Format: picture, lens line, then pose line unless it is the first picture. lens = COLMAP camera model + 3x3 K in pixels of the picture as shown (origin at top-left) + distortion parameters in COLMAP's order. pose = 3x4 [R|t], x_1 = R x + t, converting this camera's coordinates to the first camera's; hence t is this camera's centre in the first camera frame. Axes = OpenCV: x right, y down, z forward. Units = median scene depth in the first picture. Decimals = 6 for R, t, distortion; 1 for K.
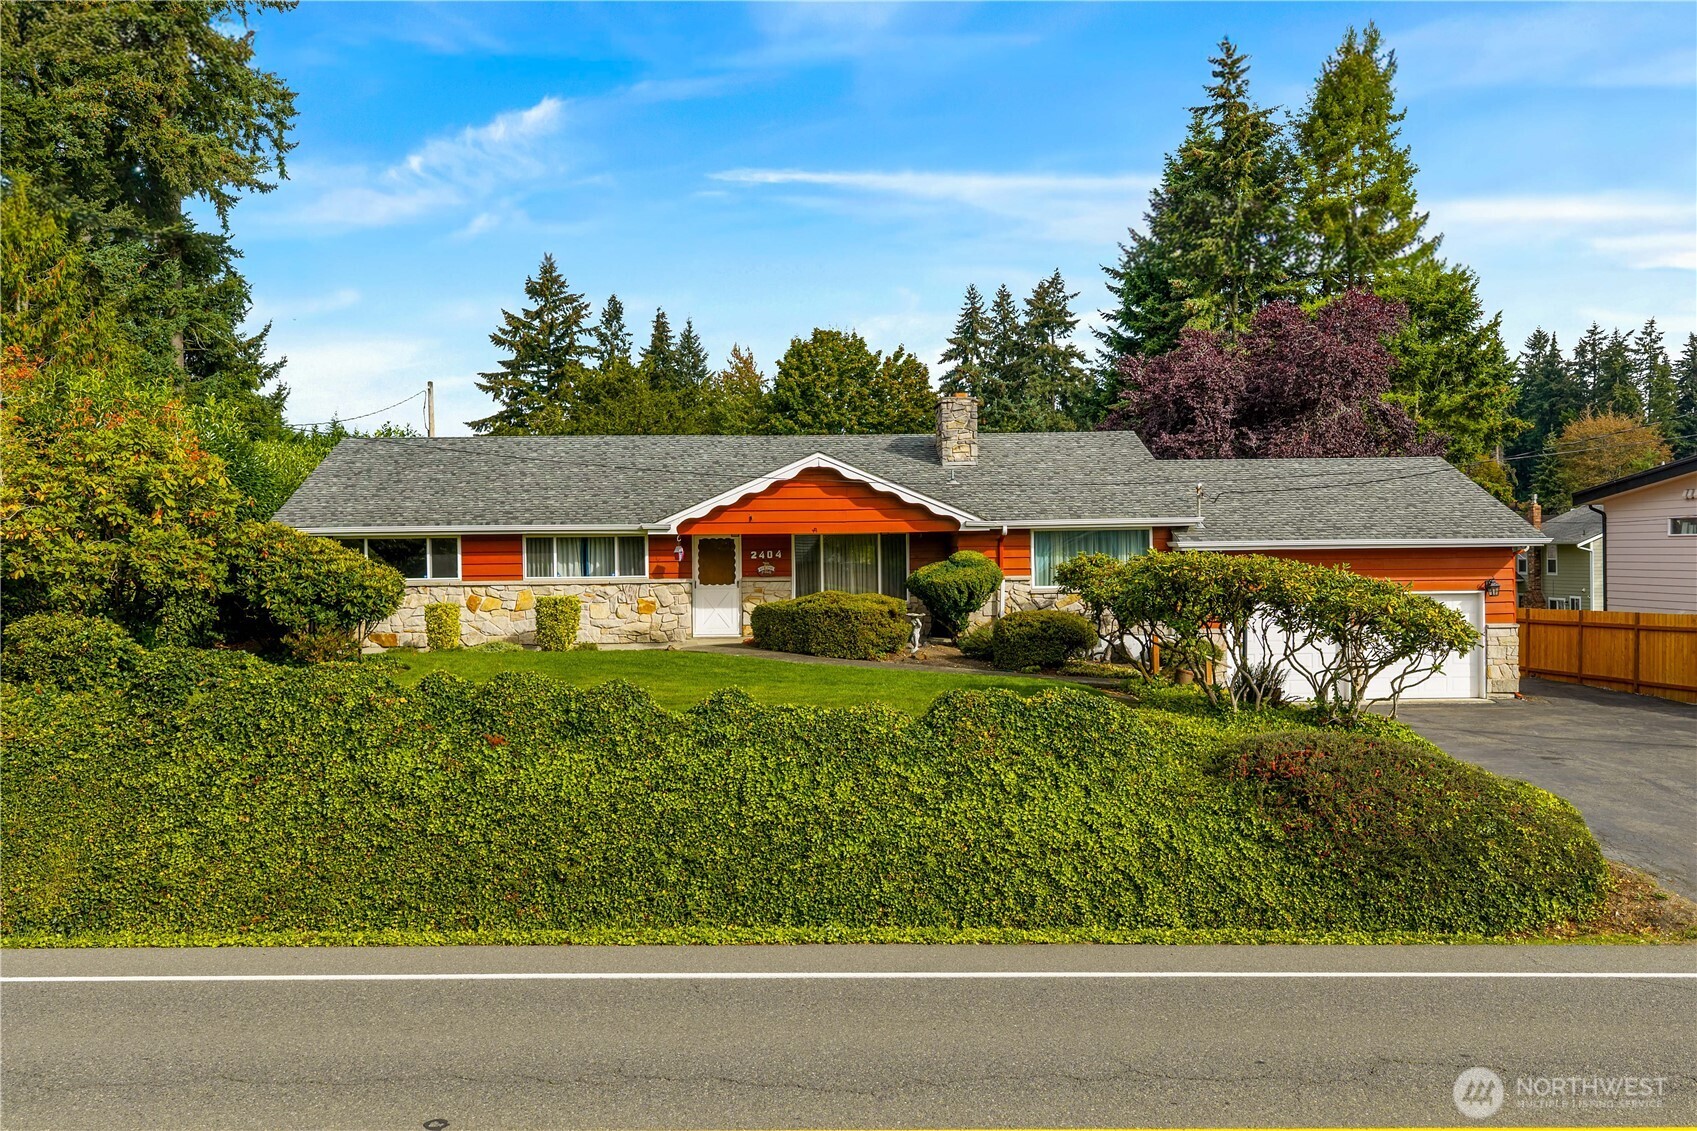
lens RADIAL K [[1394.9, 0, 848.8], [0, 1394.9, 567.1], [0, 0, 1]] dist [0.019519, -0.026927]
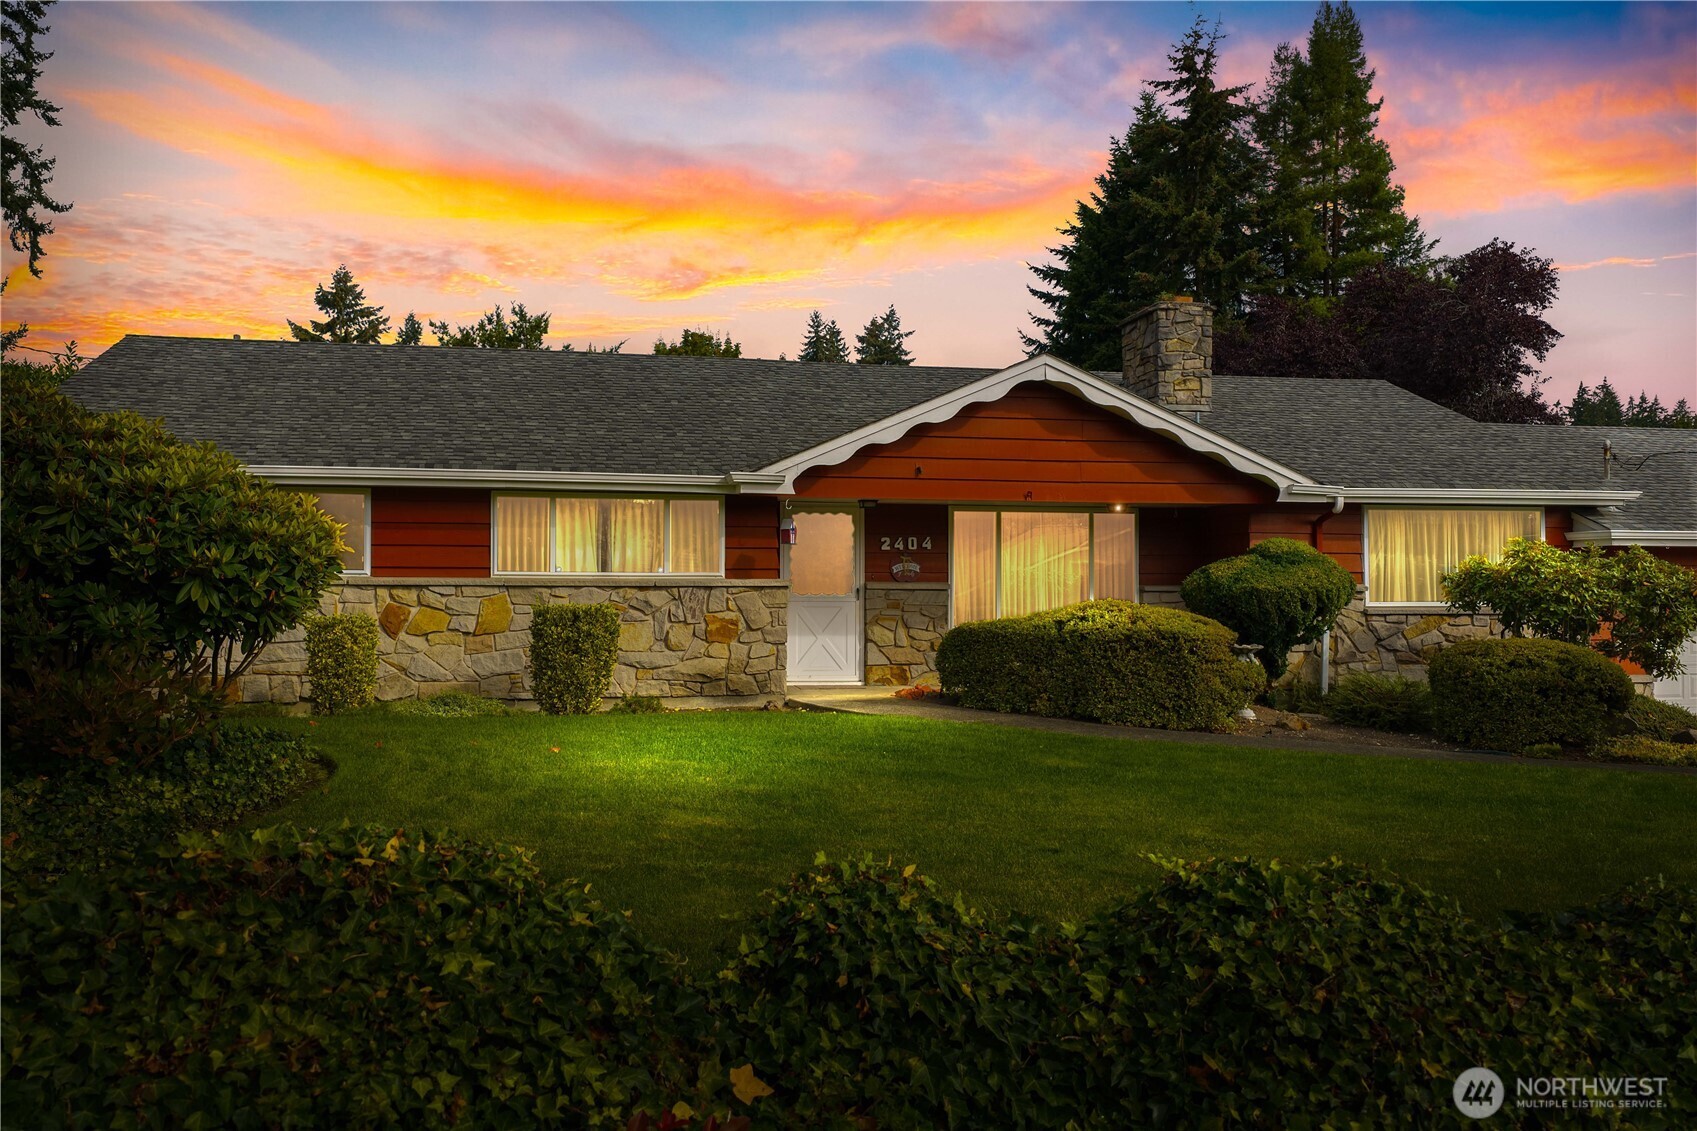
lens RADIAL K [[1394.9, 0, 847.4], [0, 1394.9, 566.2], [0, 0, 1]] dist [0.019519, -0.026927]
pose [[0.988487, 0.016684, 0.150383, -0.175939], [-0.011149, 0.999232, -0.037578, 0.023244], [-0.150895, 0.035468, 0.987913, 0.447153]]
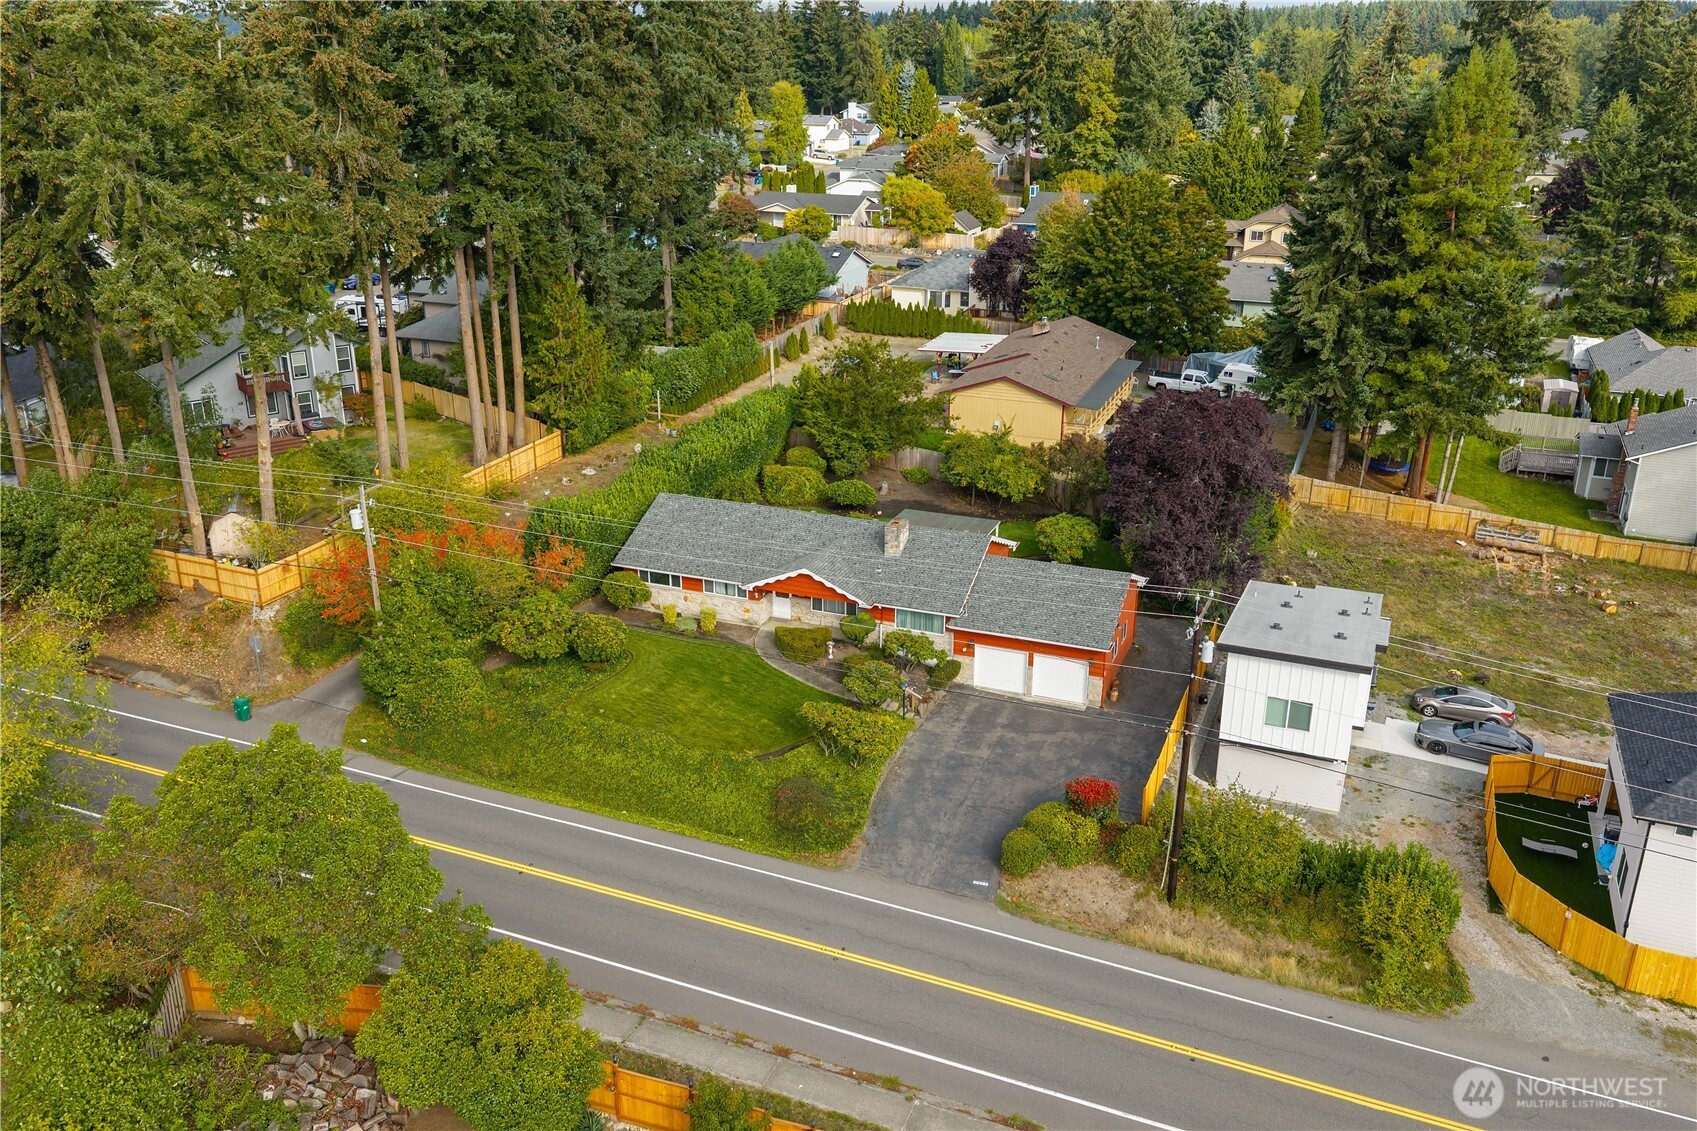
lens RADIAL K [[1394.9, 0, 851.4], [0, 1394.9, 563.9], [0, 0, 1]] dist [0.019519, -0.026927]
pose [[0.909288, 0.162811, -0.383000, 0.944887], [-0.015893, 0.933213, 0.358973, -0.926813], [0.415865, -0.320323, 0.851146, -0.989982]]
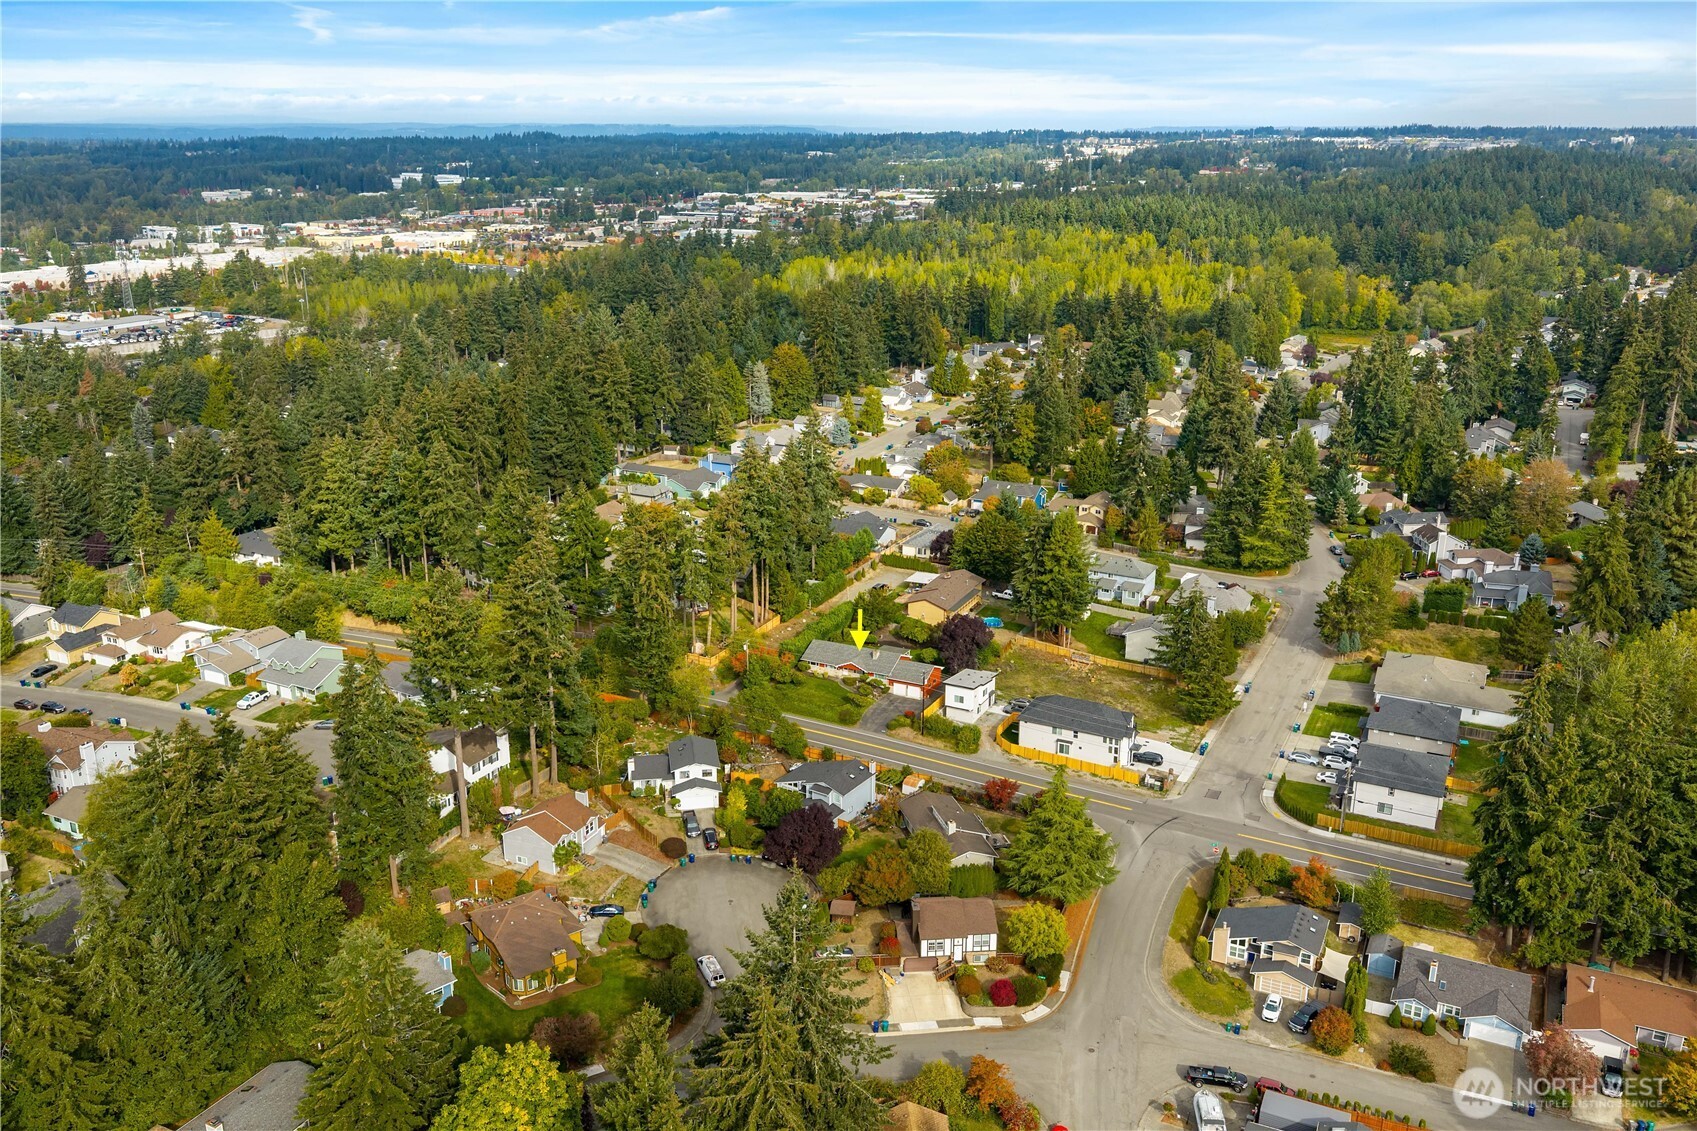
lens RADIAL K [[1394.9, 0, 845.7], [0, 1394.9, 564.2], [0, 0, 1]] dist [0.019519, -0.026927]
pose [[0.871103, 0.161228, -0.463881, 4.128928], [-0.015547, 0.953153, 0.302087, -3.484369], [0.490854, -0.255937, 0.832801, -6.575370]]
